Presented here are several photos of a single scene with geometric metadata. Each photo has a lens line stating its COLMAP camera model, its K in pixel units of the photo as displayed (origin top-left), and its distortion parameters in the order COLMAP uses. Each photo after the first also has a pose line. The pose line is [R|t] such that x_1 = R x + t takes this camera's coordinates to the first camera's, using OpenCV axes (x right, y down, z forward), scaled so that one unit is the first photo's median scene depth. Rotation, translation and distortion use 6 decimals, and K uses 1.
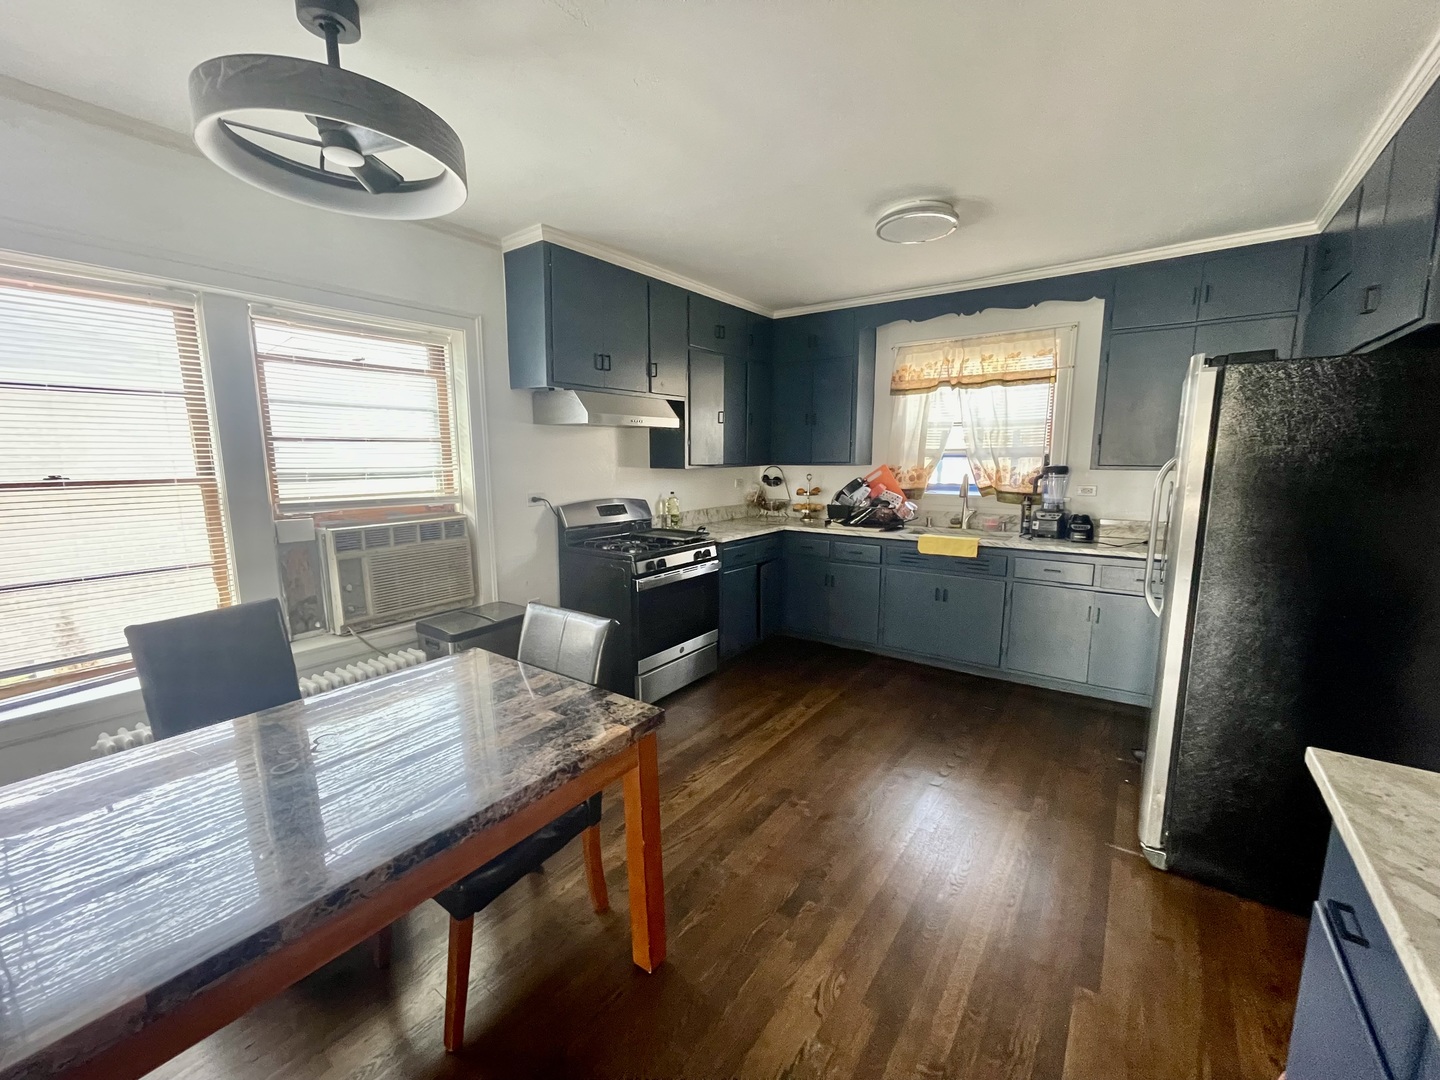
lens RADIAL K [[580.6, 0, 720.0], [0, 580.6, 540.0], [0, 0, 1]] dist [-0.005052, -0.000158]
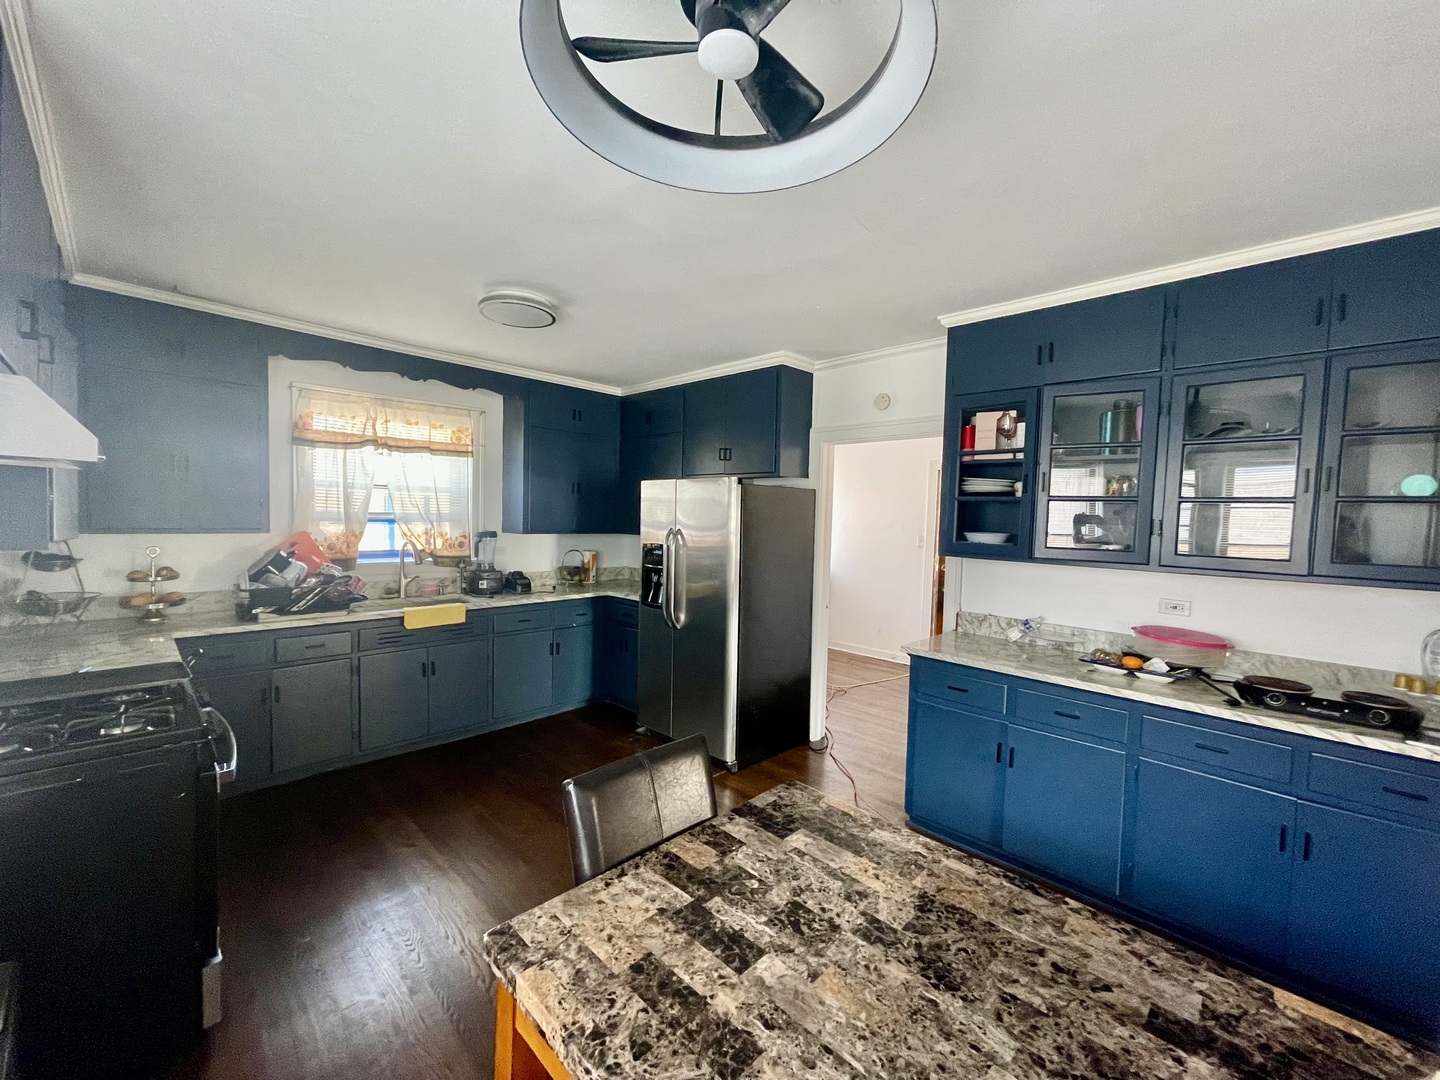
lens RADIAL K [[580.6, 0, 720.0], [0, 580.6, 540.0], [0, 0, 1]] dist [-0.005052, -0.000158]
pose [[0.142253, -0.035342, 0.989199, -0.453342], [0.117823, 0.992862, 0.018529, -0.071933], [-0.982793, 0.113914, 0.145402, 0.358295]]
